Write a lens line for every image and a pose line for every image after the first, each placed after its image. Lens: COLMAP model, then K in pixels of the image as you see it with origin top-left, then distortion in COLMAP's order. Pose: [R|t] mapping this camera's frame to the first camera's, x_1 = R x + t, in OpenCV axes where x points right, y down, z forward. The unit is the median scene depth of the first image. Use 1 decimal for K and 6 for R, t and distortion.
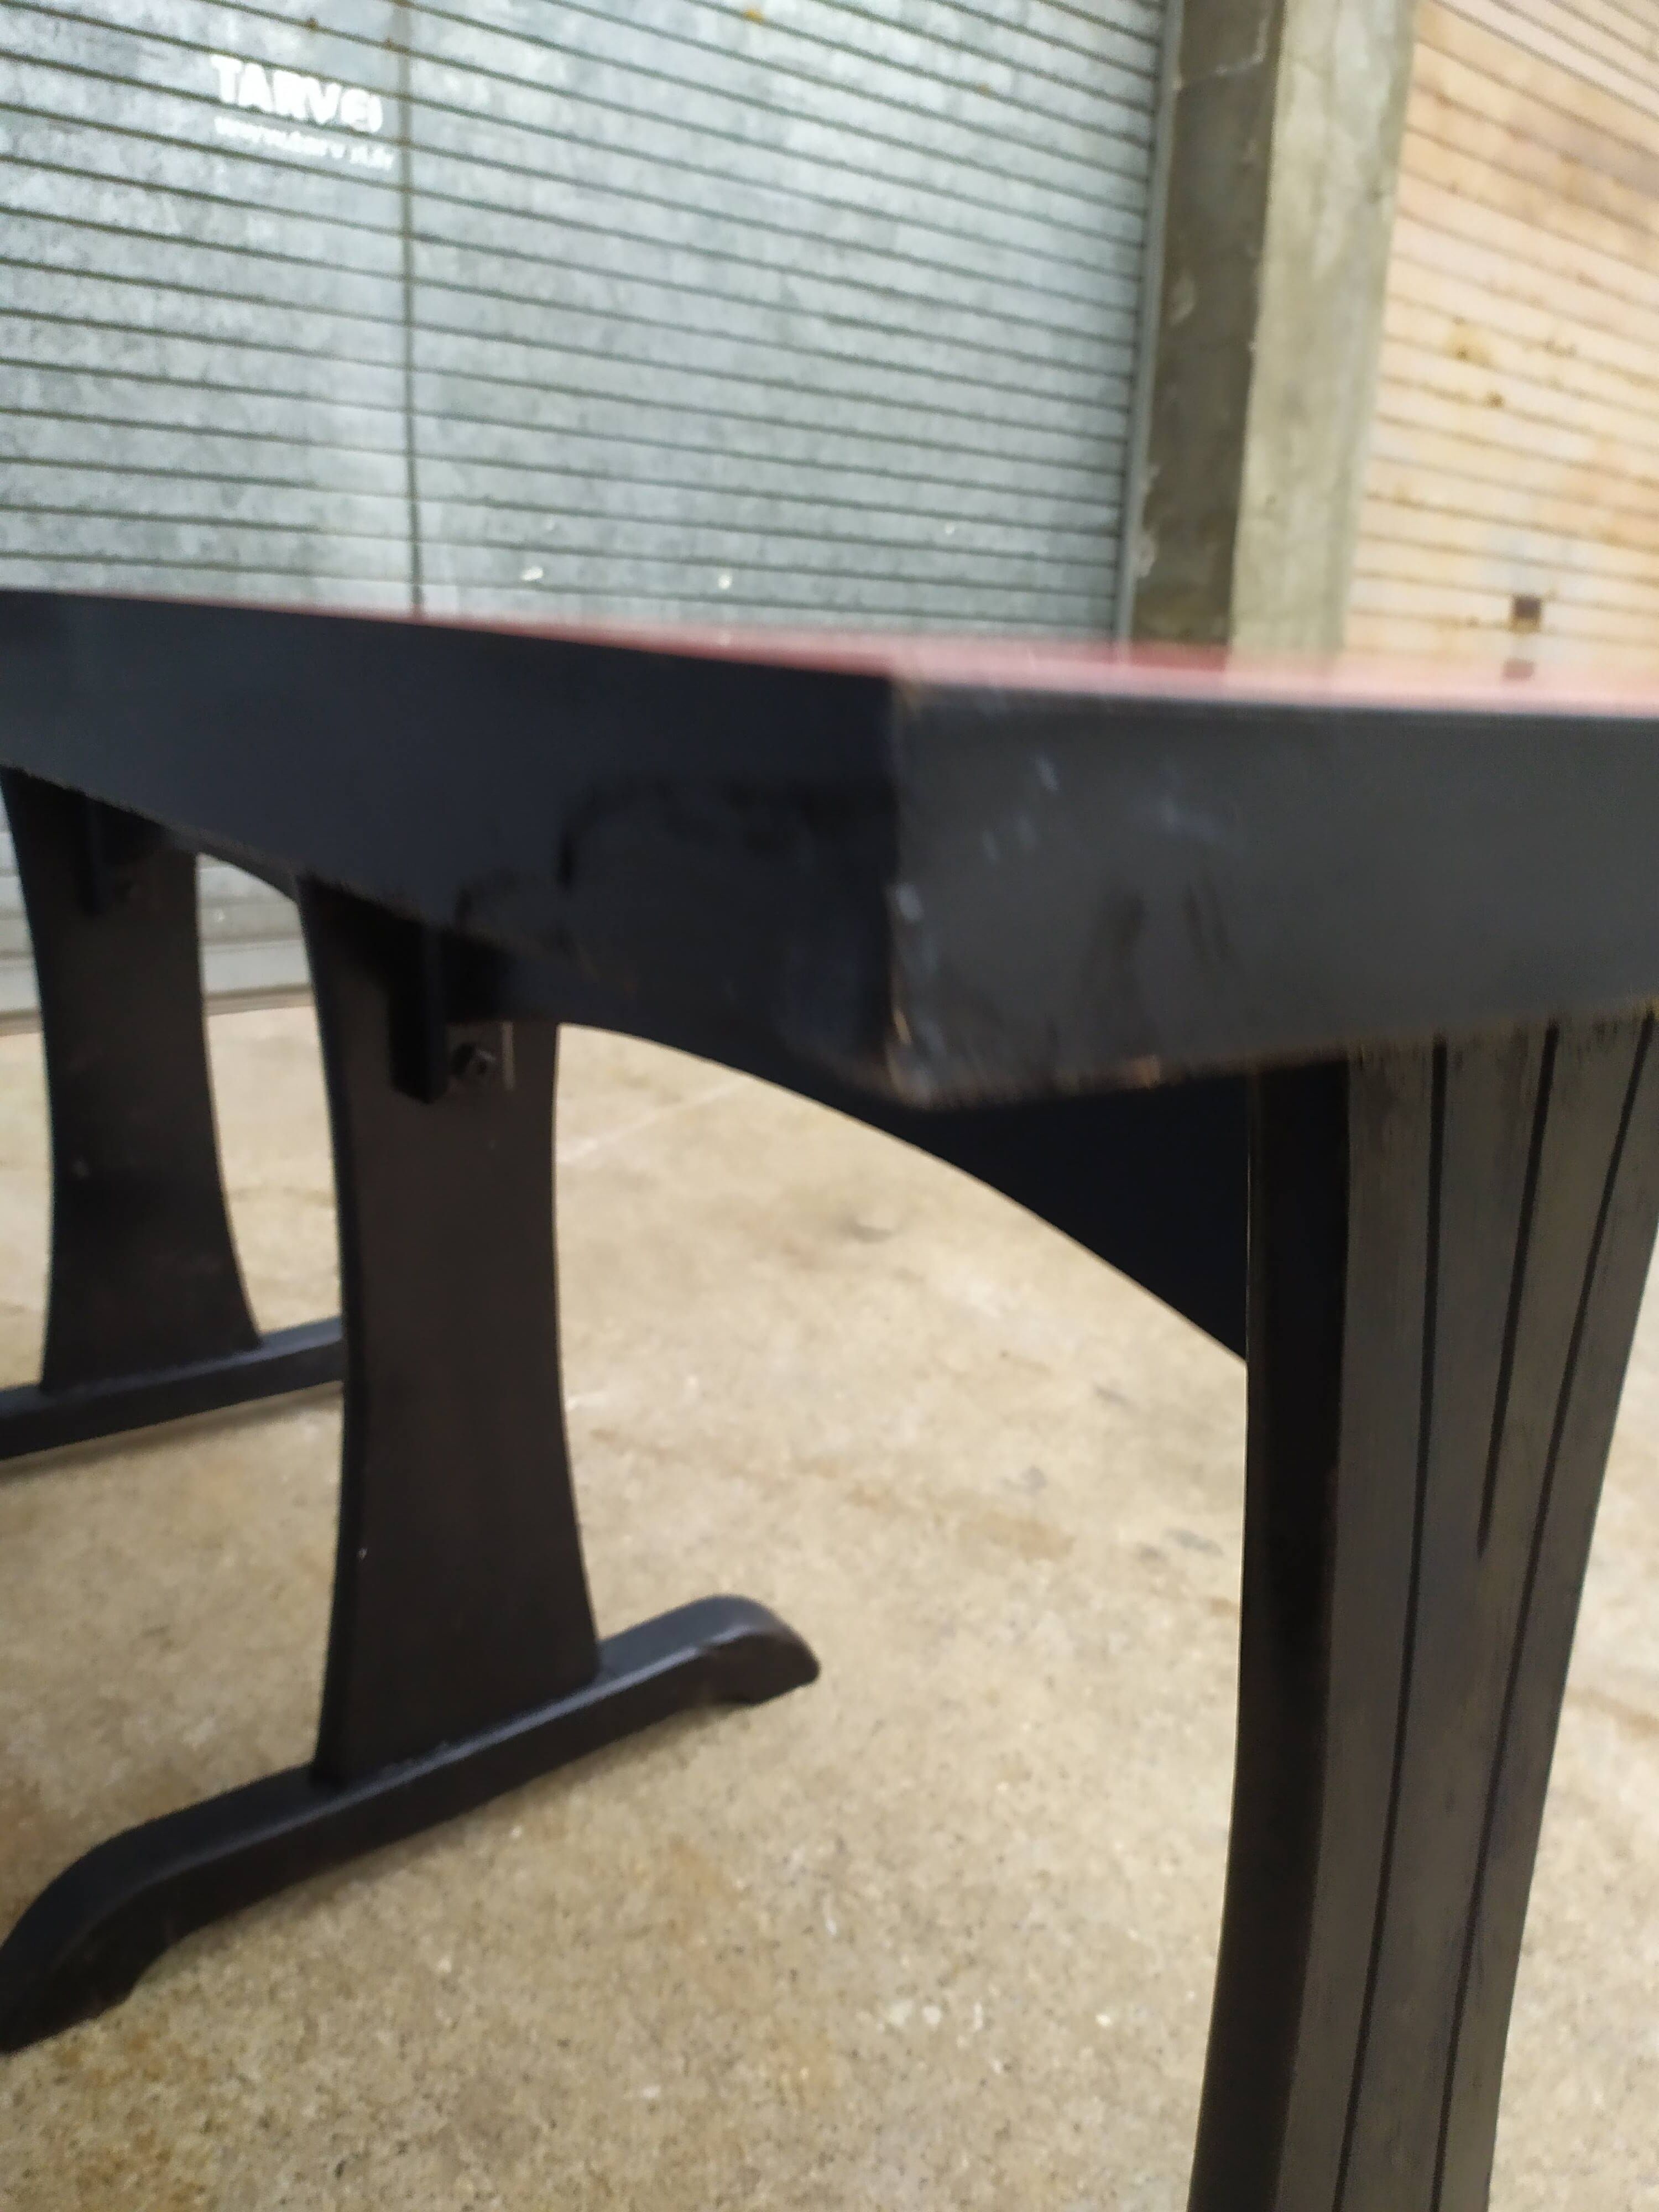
lens RADIAL K [[1721.2, 0, 829.6], [0, 1721.2, 1161.8], [0, 0, 1]] dist [0.024691, -0.047513]
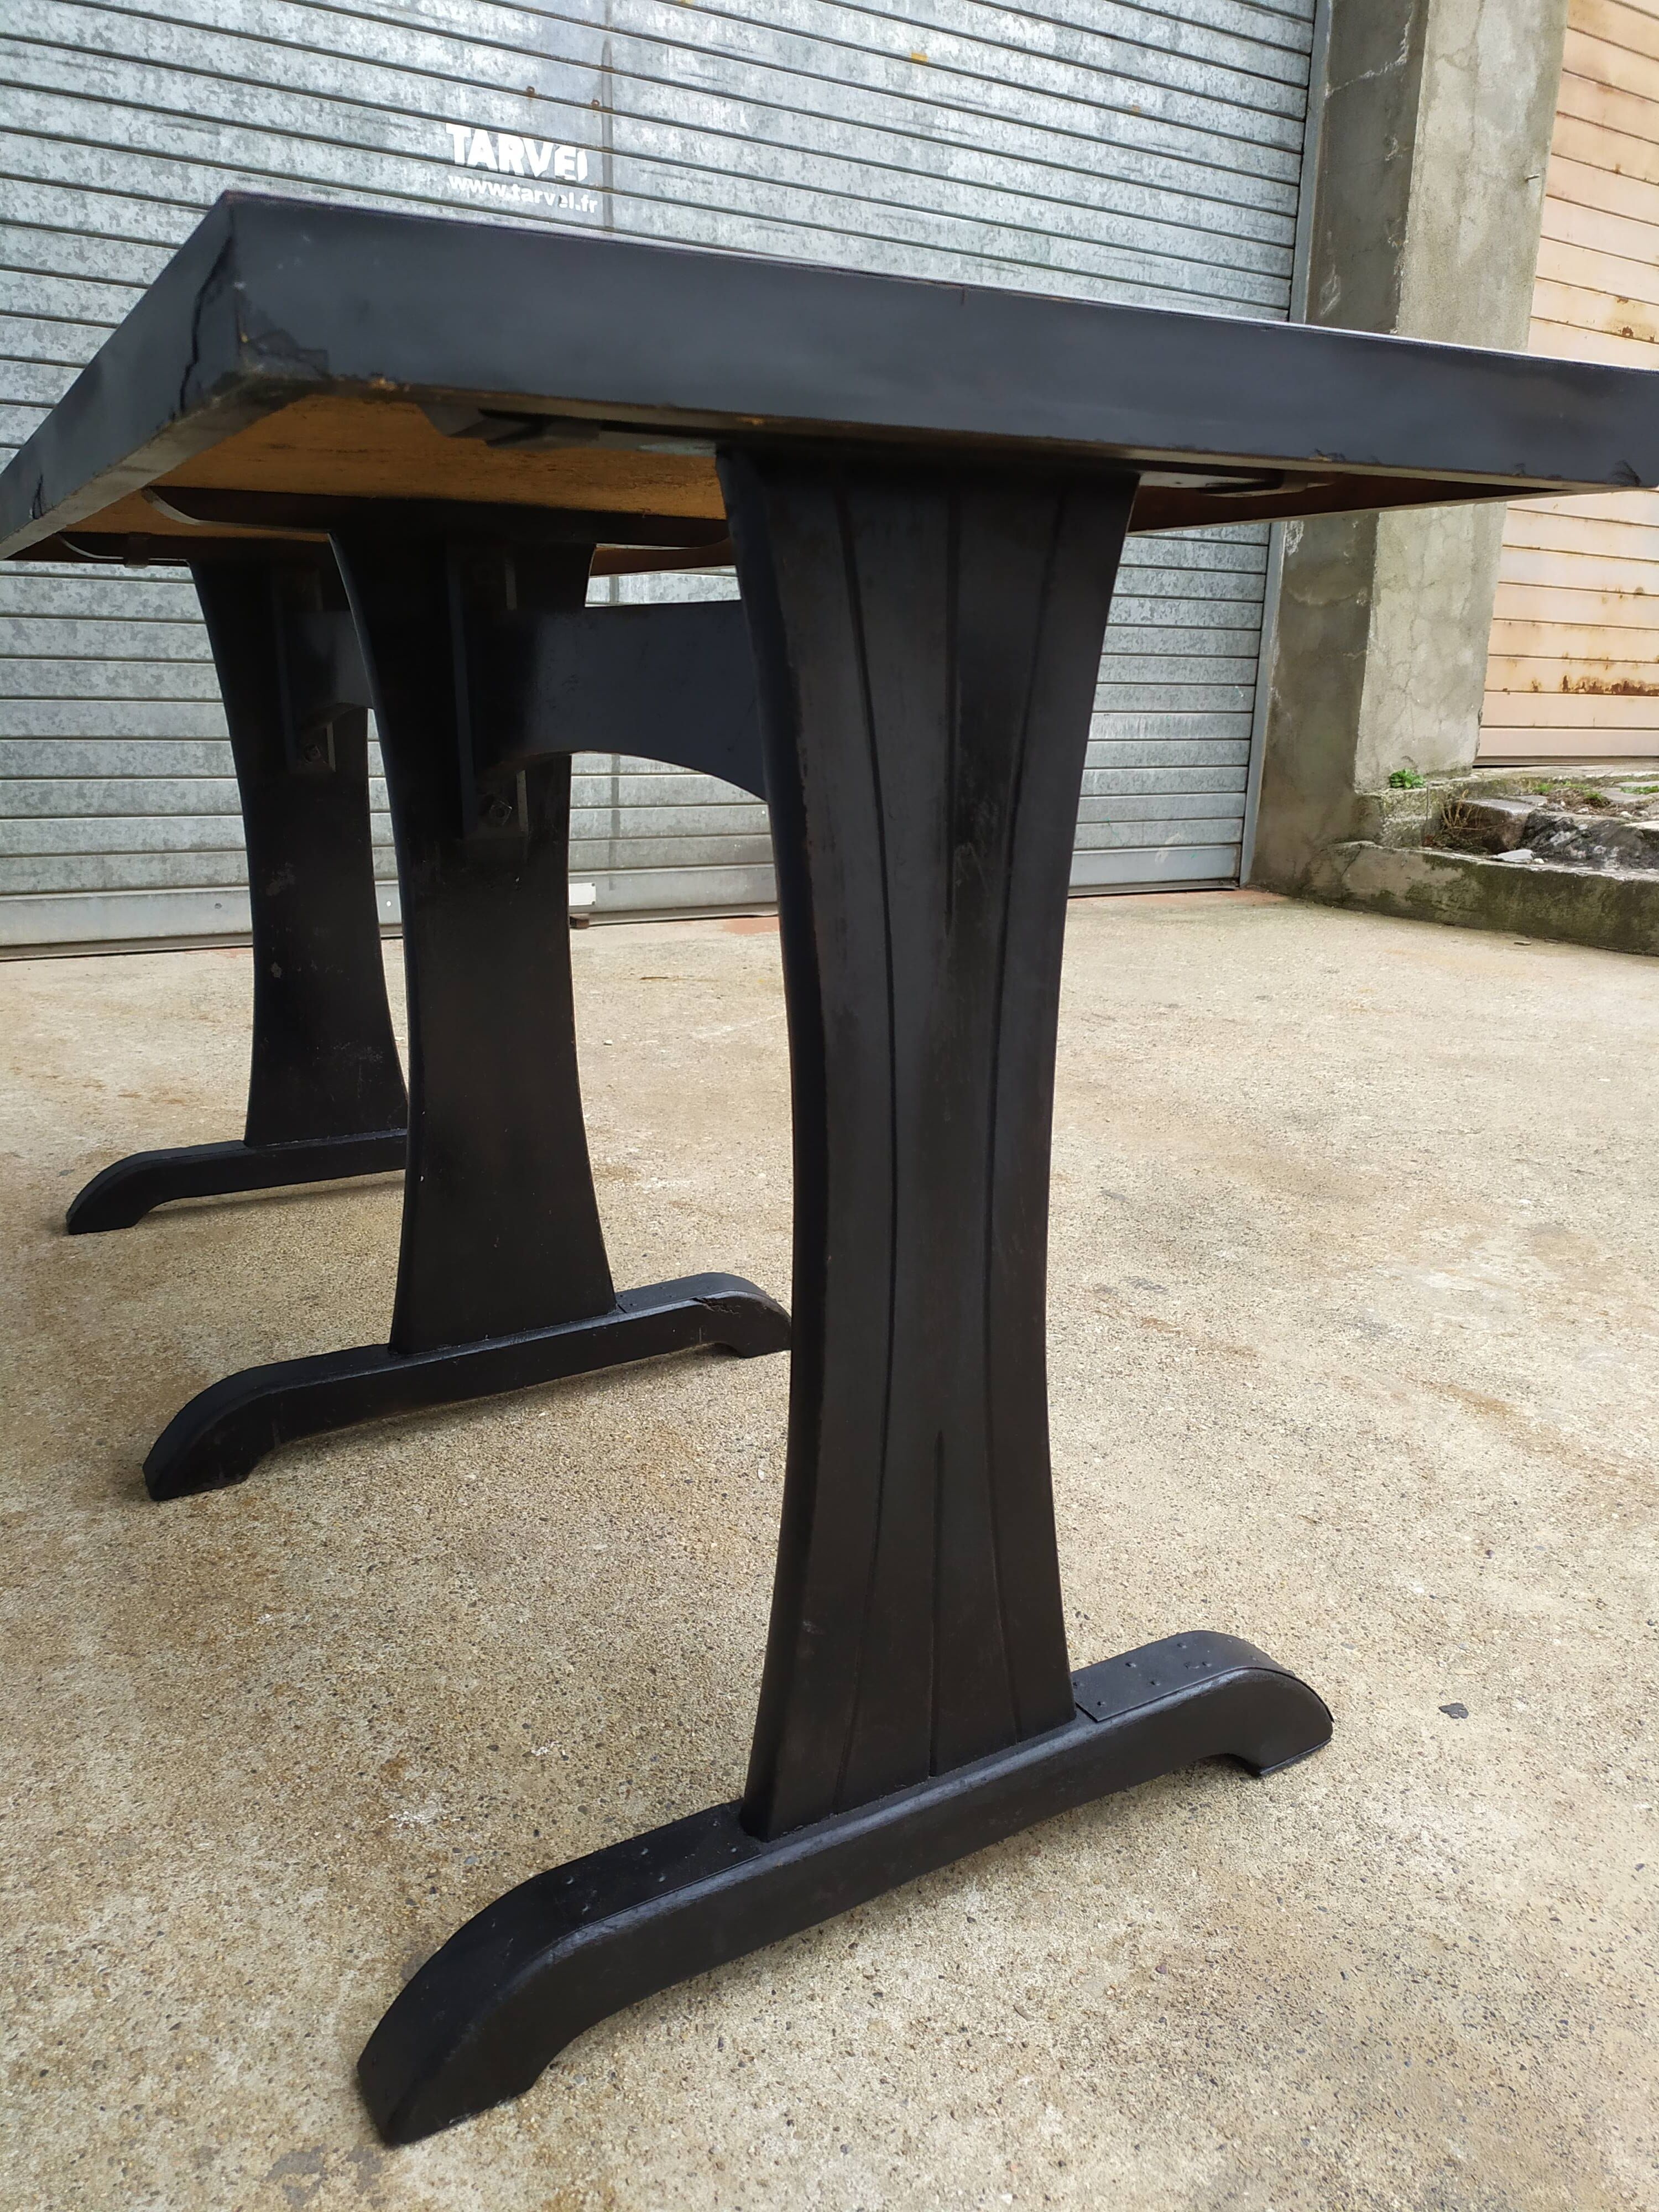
lens RADIAL K [[1658.8, 0, 829.5], [0, 1658.8, 1106.0], [0, 0, 1]] dist [0.049938, -0.025658]
pose [[0.989486, 0.015381, -0.143808, 0.076832], [-0.020430, 0.999223, -0.033697, 0.067526], [0.143178, 0.036280, 0.989032, -0.086299]]
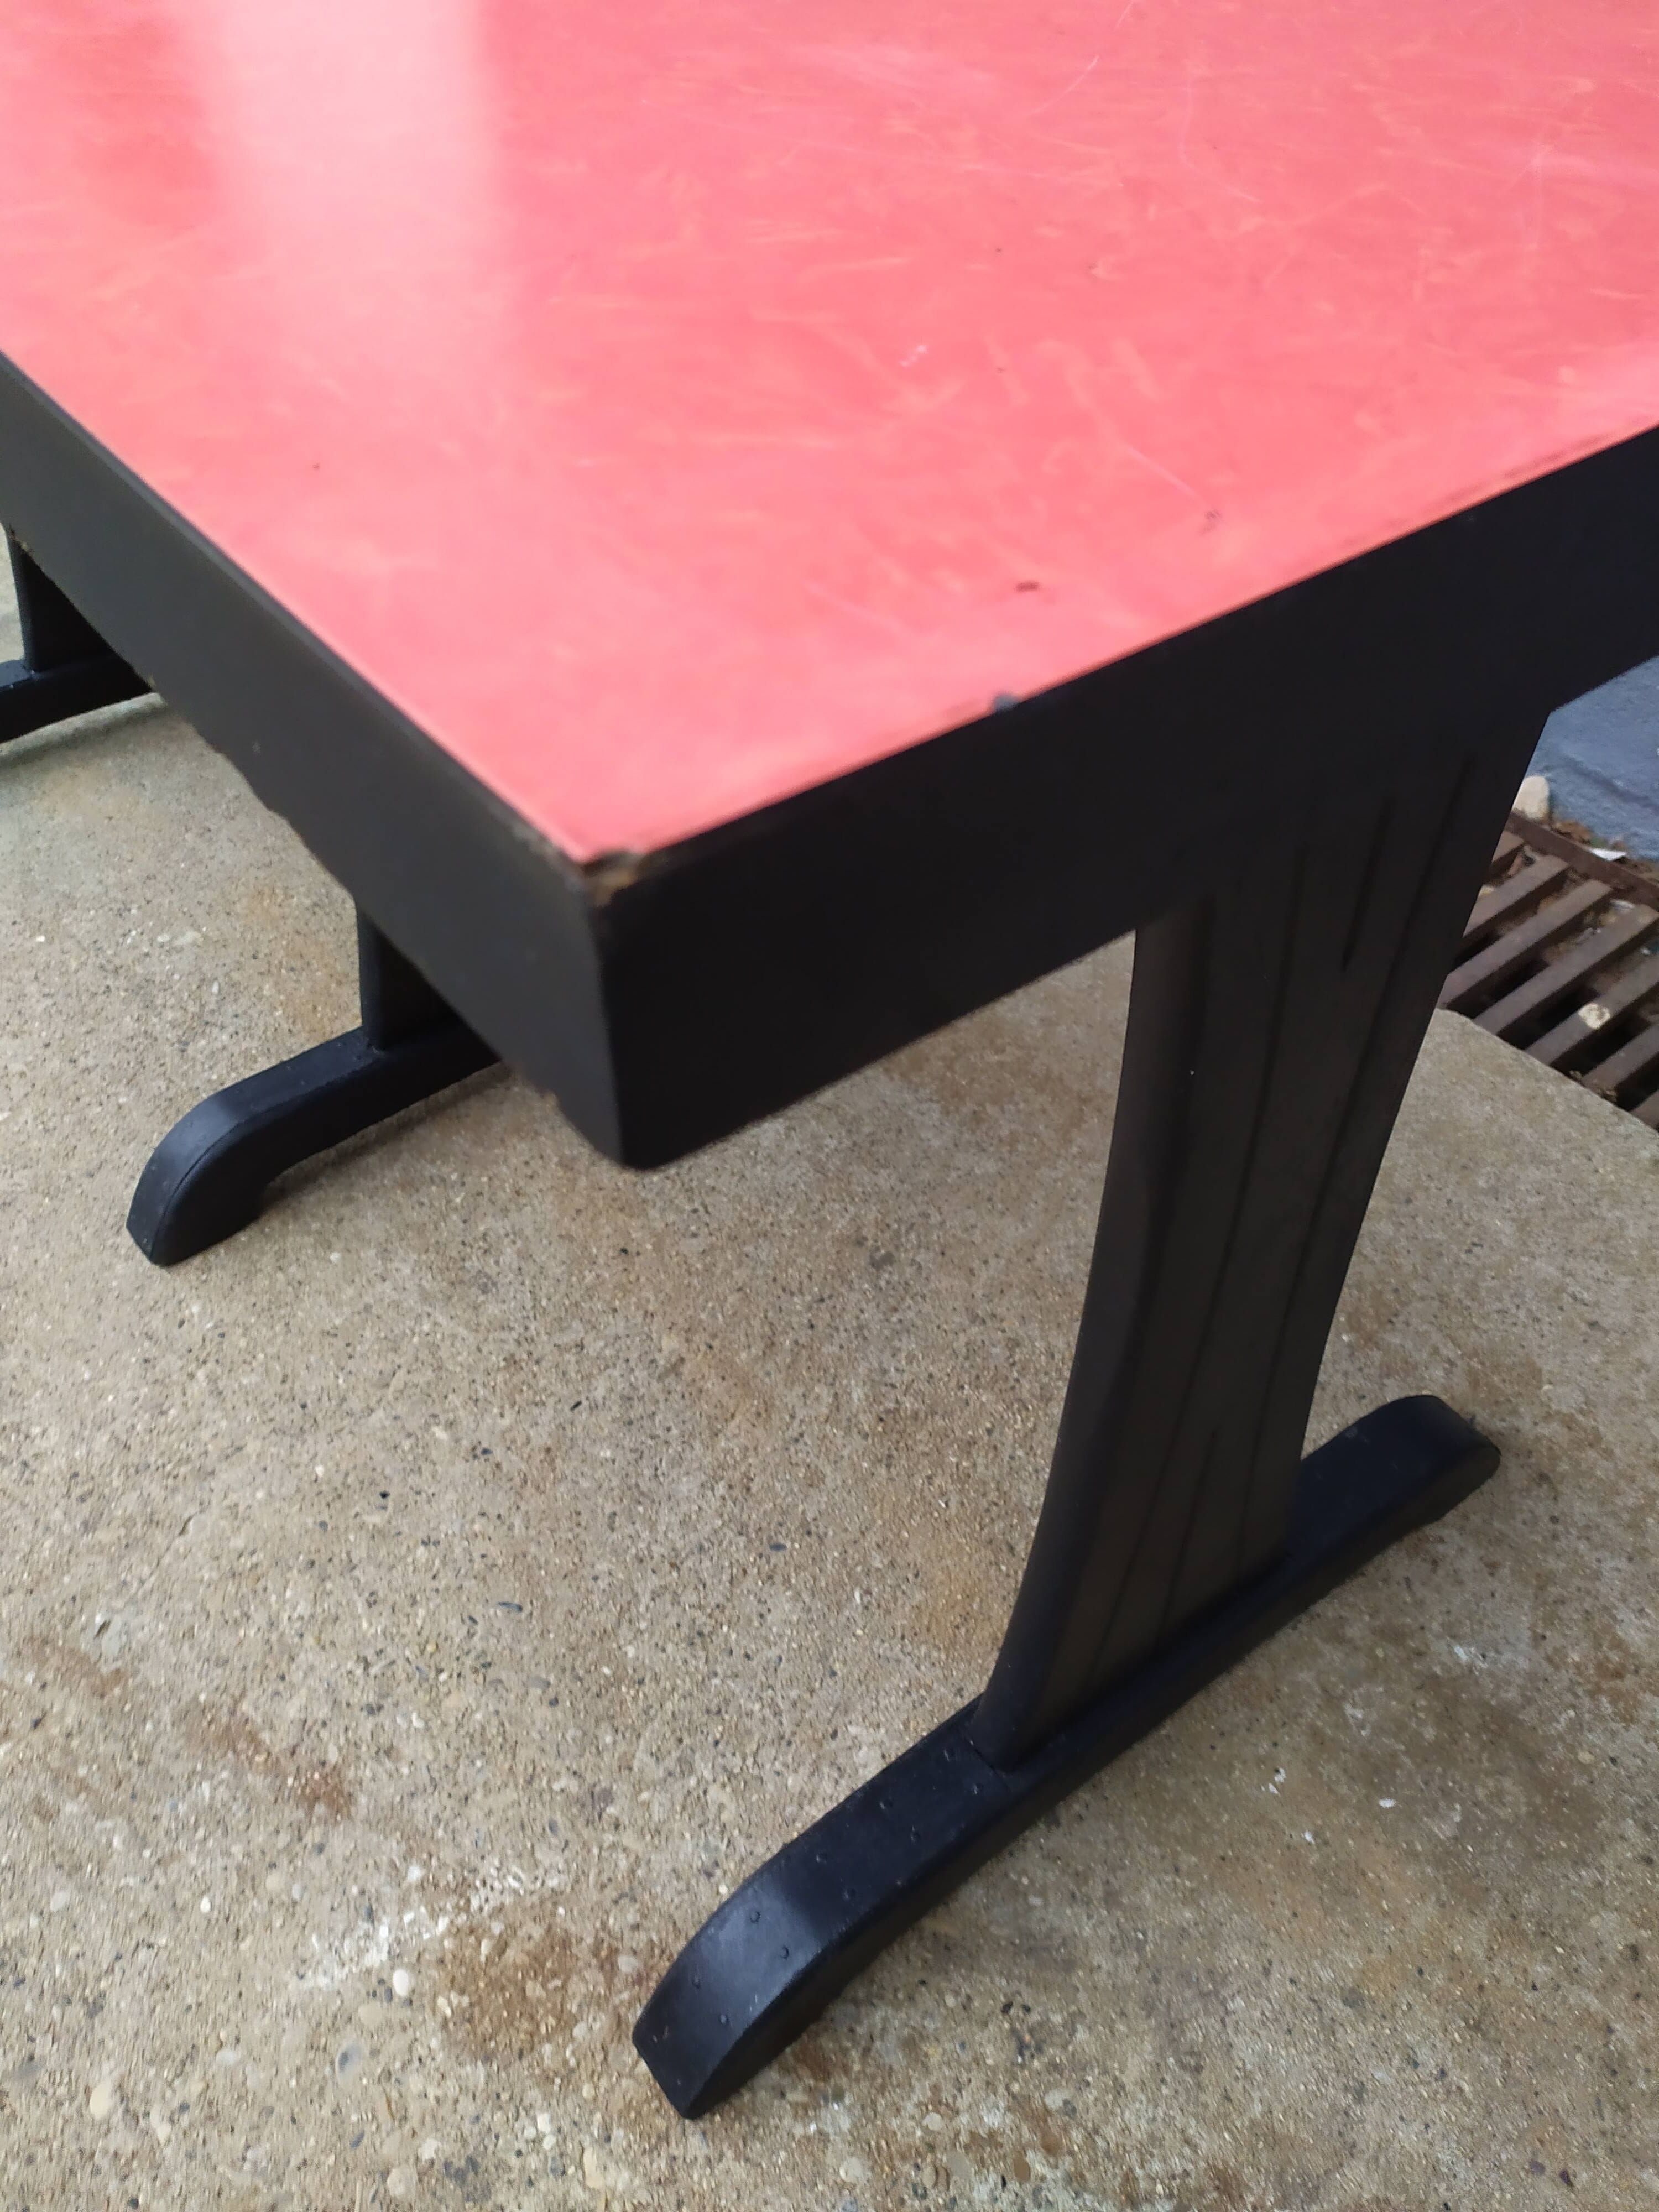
lens RADIAL K [[1698.2, 0, 829.5], [0, 1698.2, 1106.0], [0, 0, 1]] dist [0.053584, -0.071852]
pose [[-0.999189, -0.020778, -0.034497, -0.139133], [-0.040252, 0.489060, 0.871321, -0.216197], [-0.001233, 0.872003, -0.489500, 0.567499]]
